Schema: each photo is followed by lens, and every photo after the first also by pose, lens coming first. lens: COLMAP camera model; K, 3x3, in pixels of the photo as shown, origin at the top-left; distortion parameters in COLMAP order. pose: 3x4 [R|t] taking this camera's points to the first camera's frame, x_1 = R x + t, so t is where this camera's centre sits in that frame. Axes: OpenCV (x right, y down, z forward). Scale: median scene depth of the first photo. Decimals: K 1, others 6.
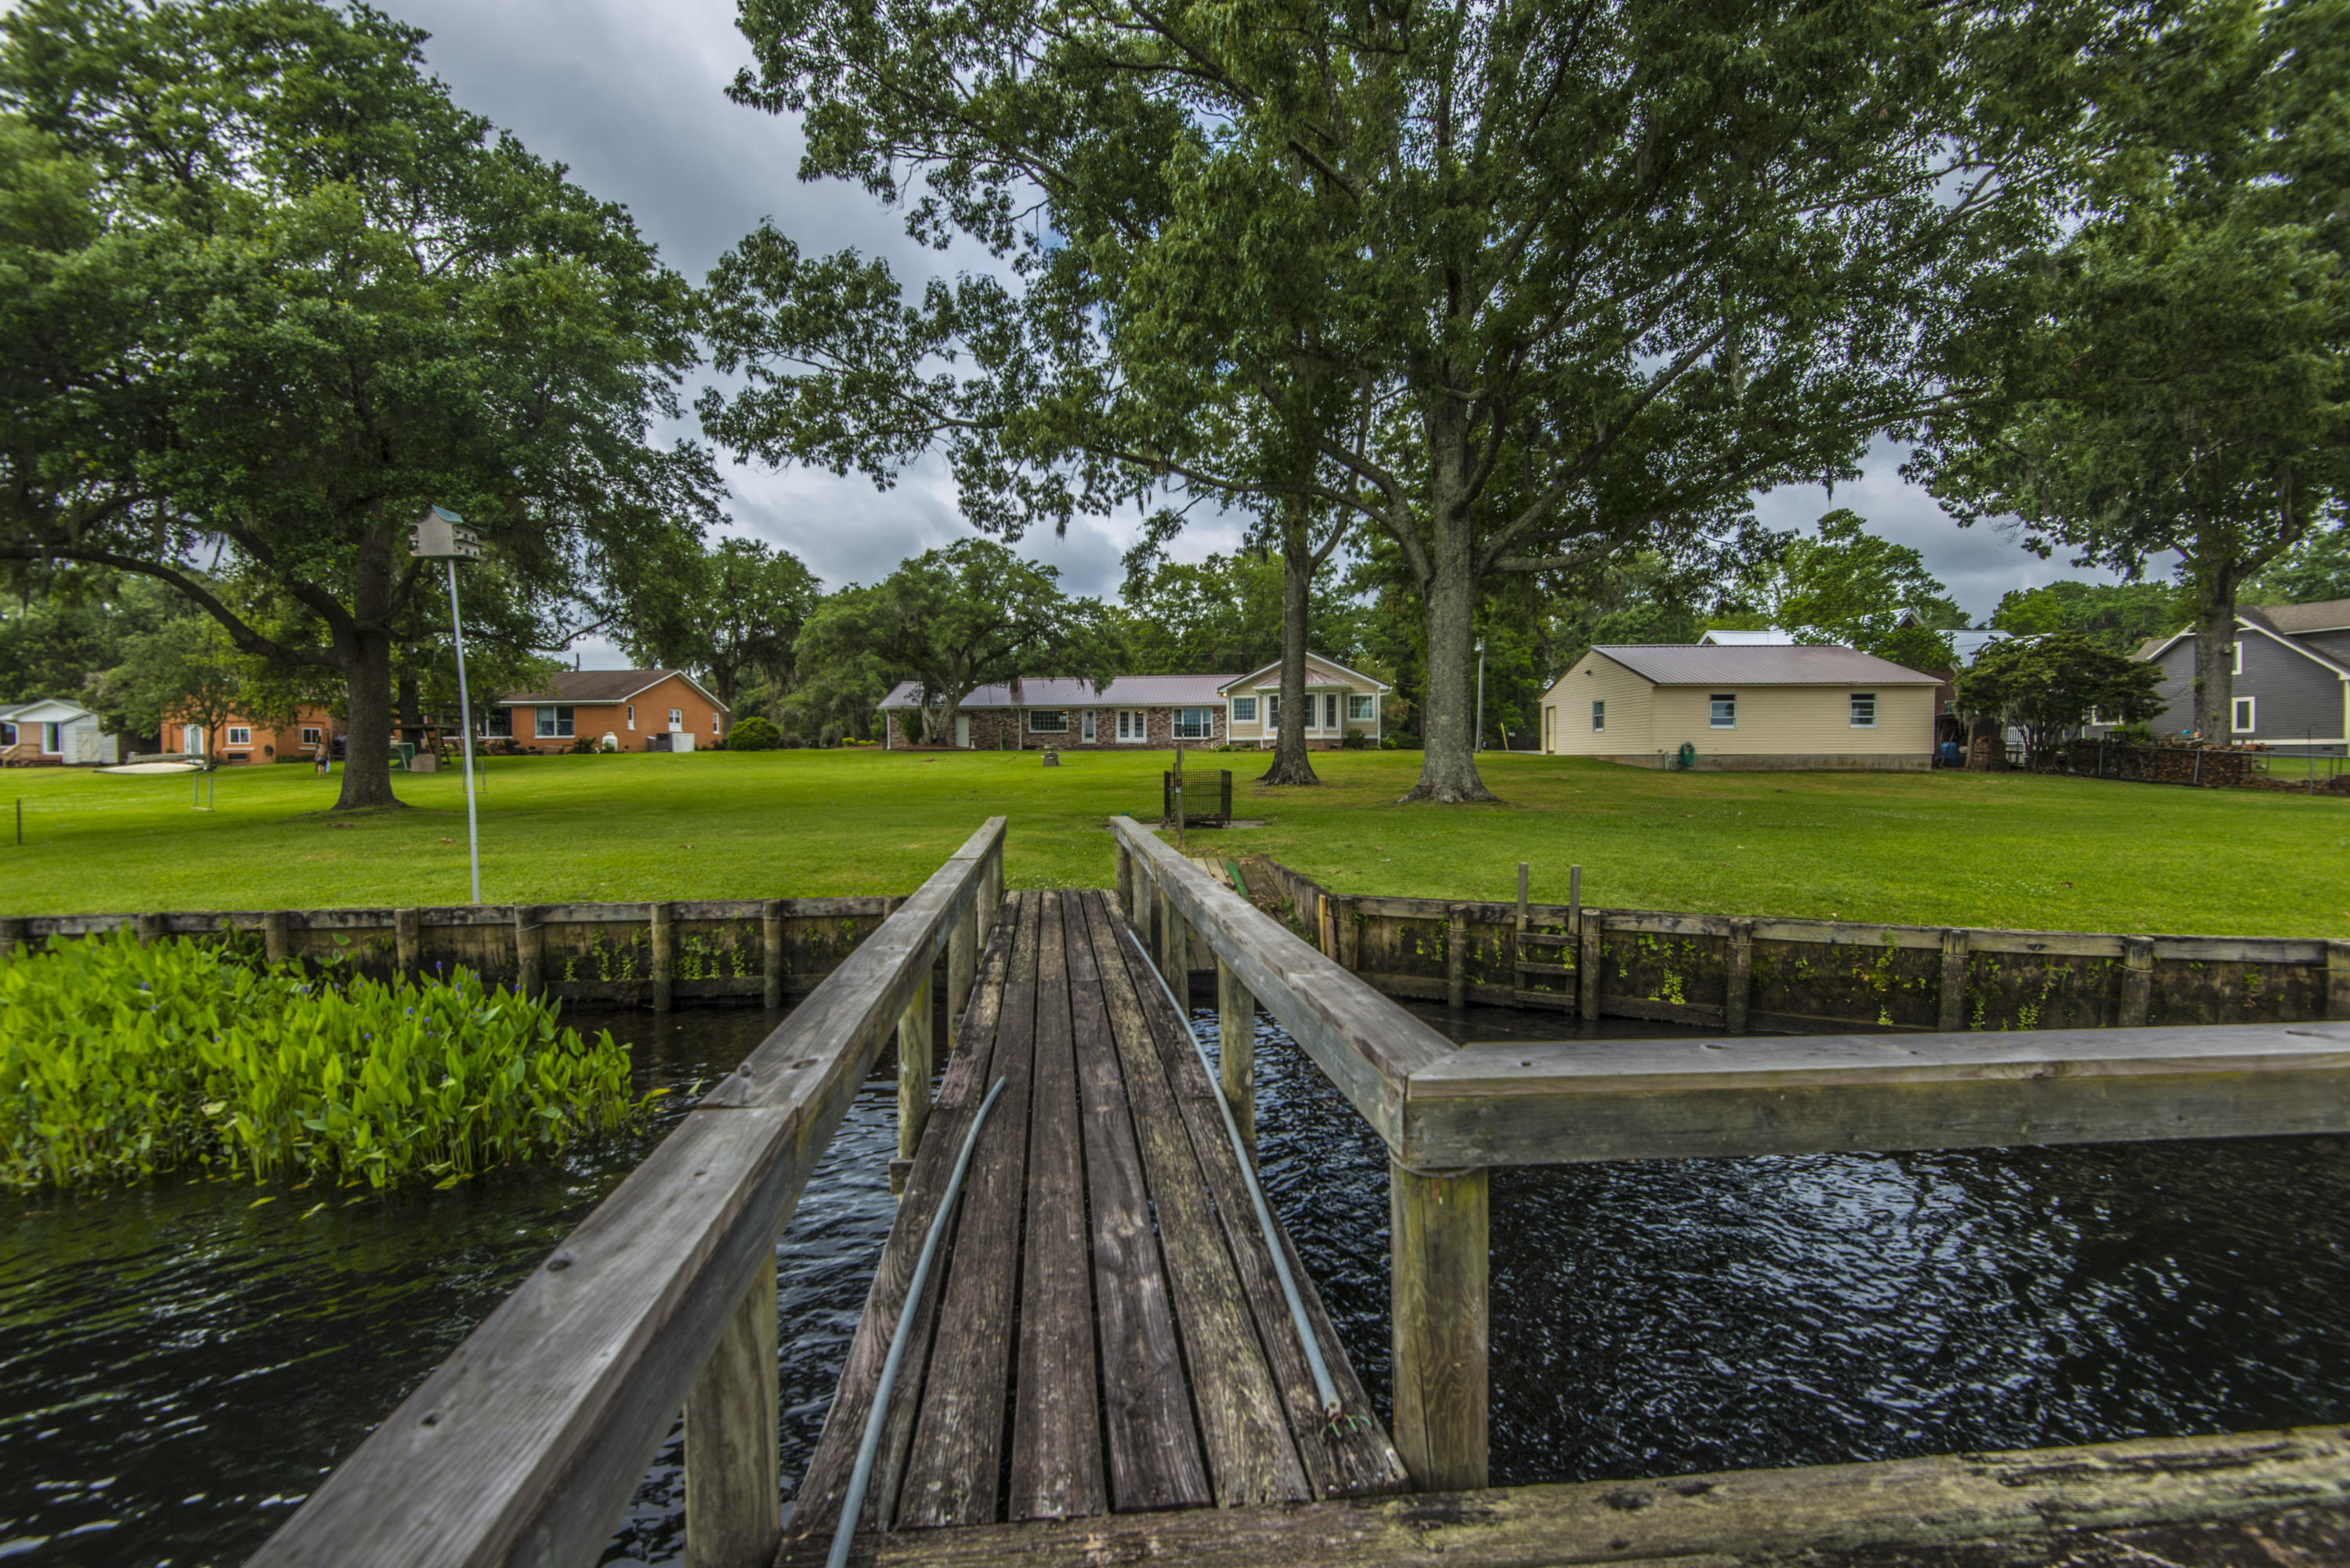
lens RADIAL K [[1051.7, 0, 1163.1], [0, 1051.7, 779.9], [0, 0, 1]] dist [0.000142, -0.001264]
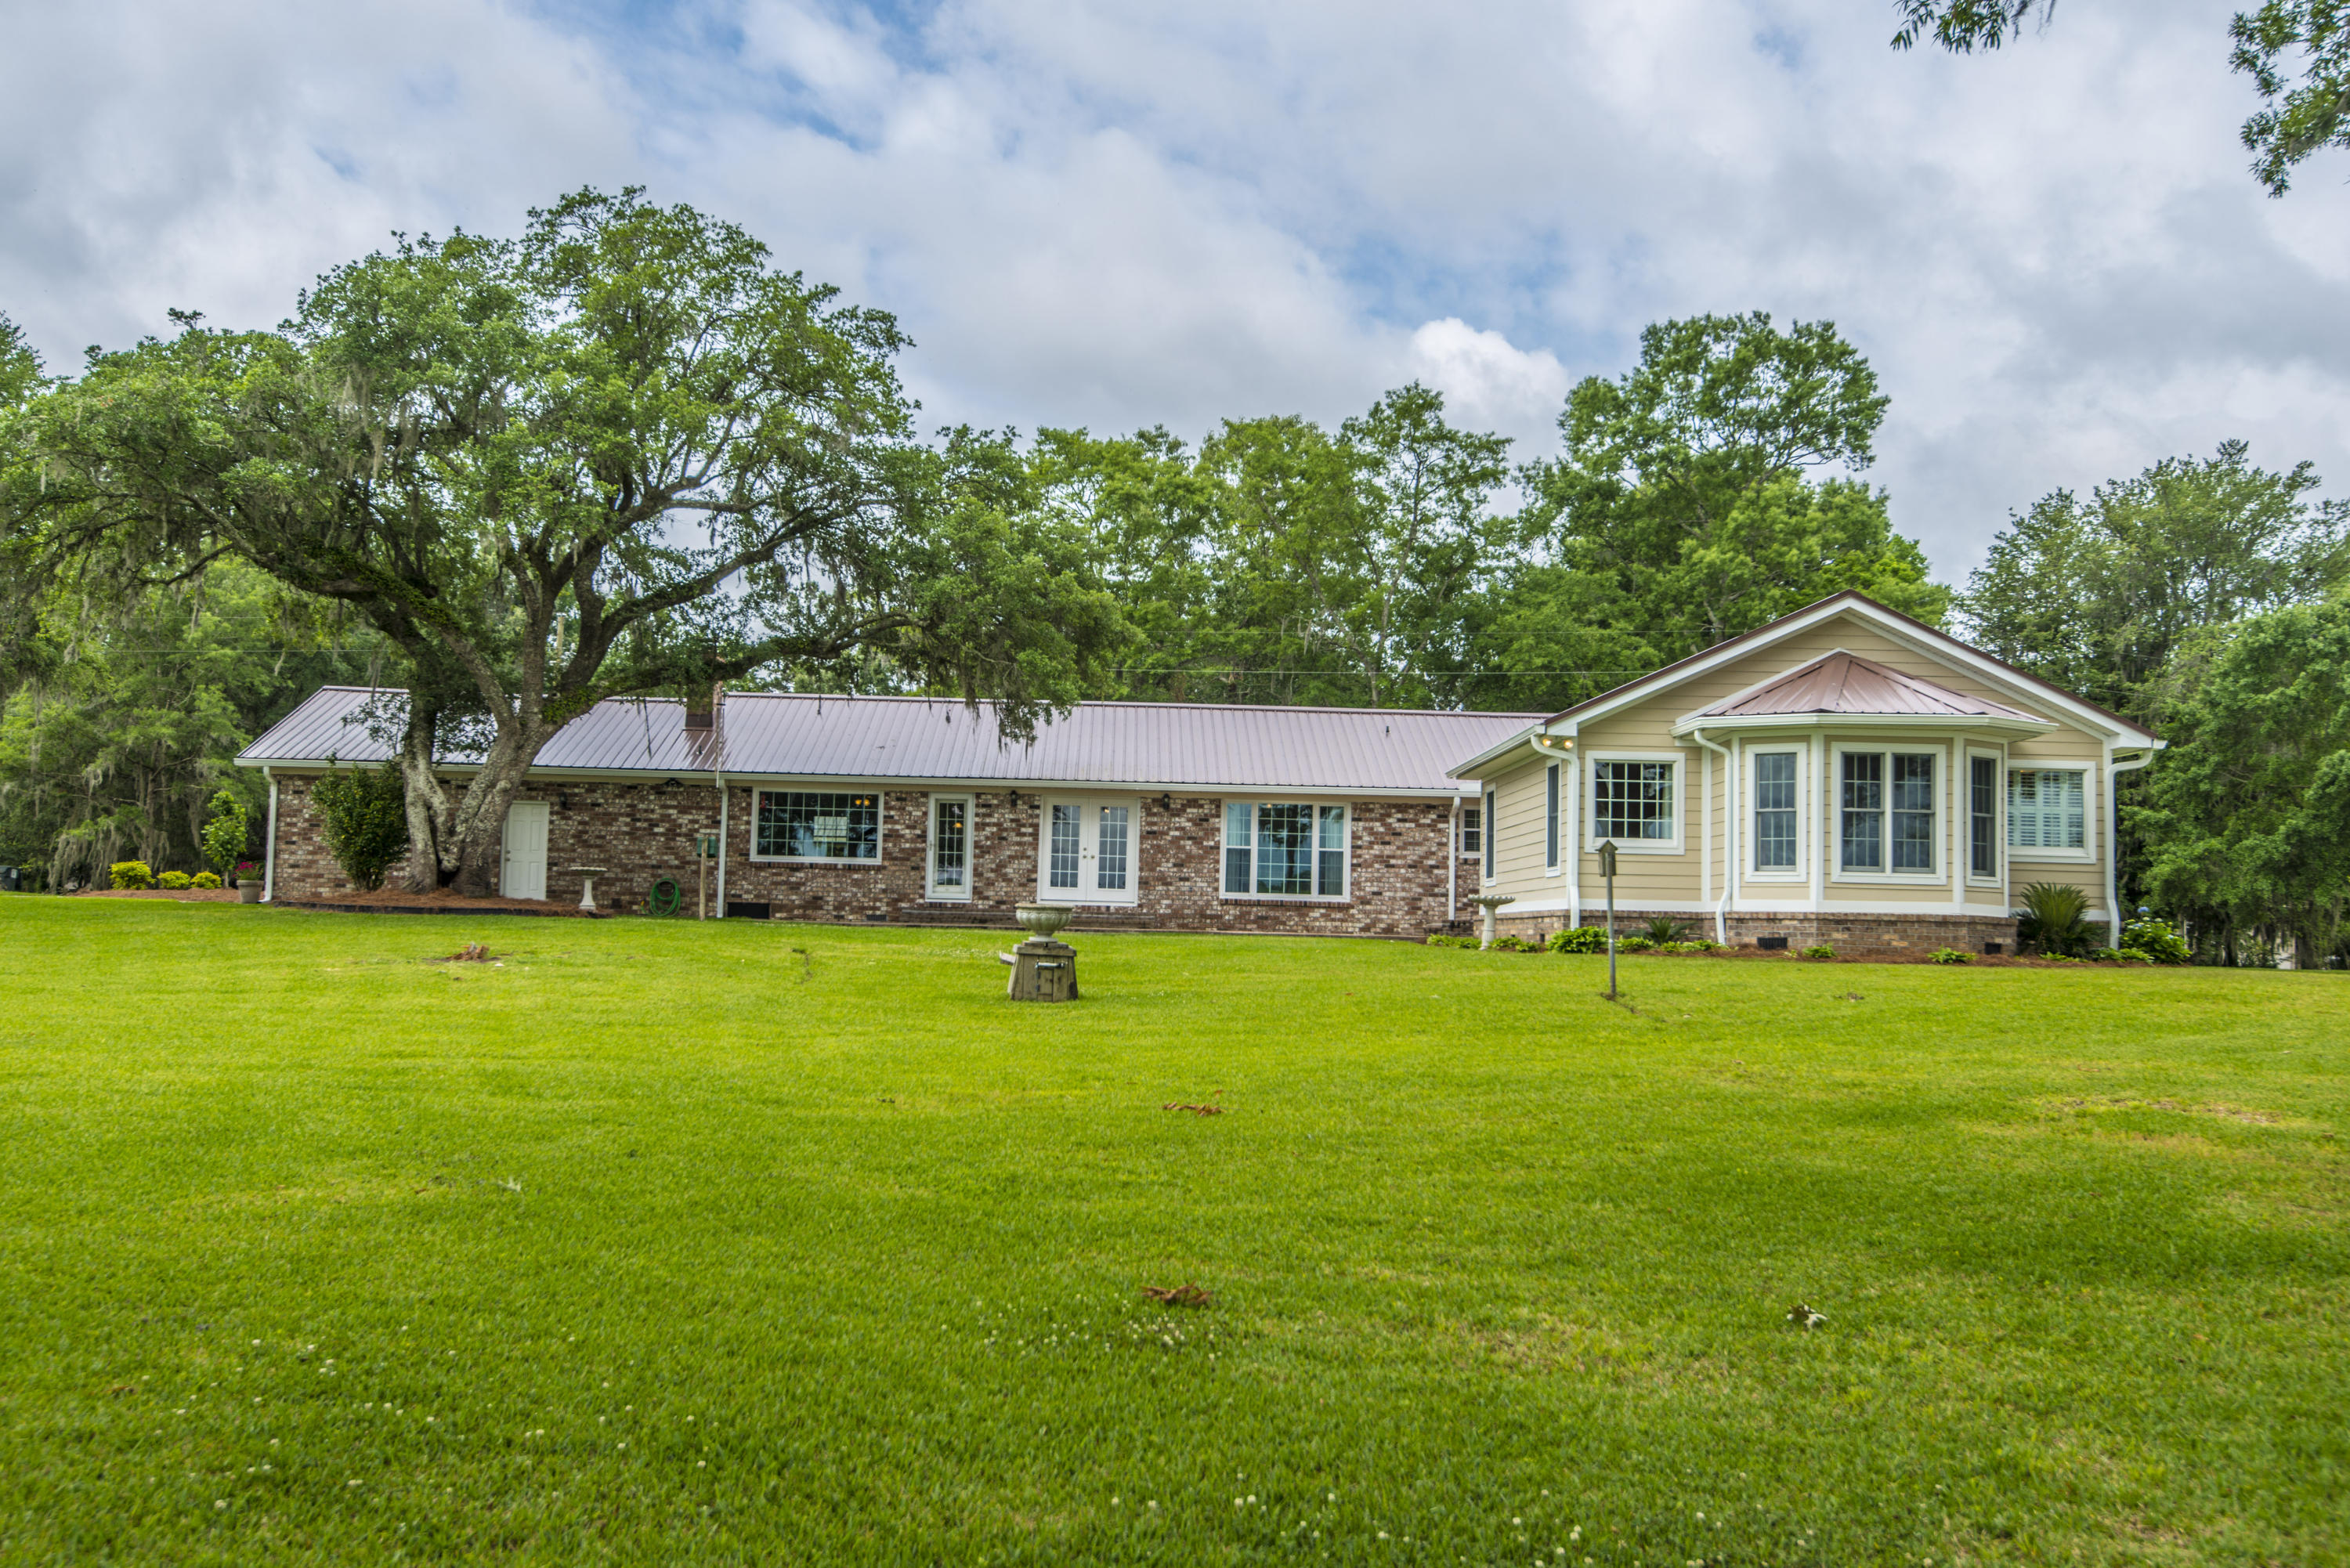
lens RADIAL K [[2222.2, 0, 1175.0], [0, 2222.2, 784.0], [0, 0, 1]] dist [0.000215, -0.002222]
pose [[0.988717, 0.039136, 0.144589, -0.101373], [-0.025915, 0.995402, -0.092218, -0.011186], [-0.147533, 0.087431, 0.985185, 0.346368]]
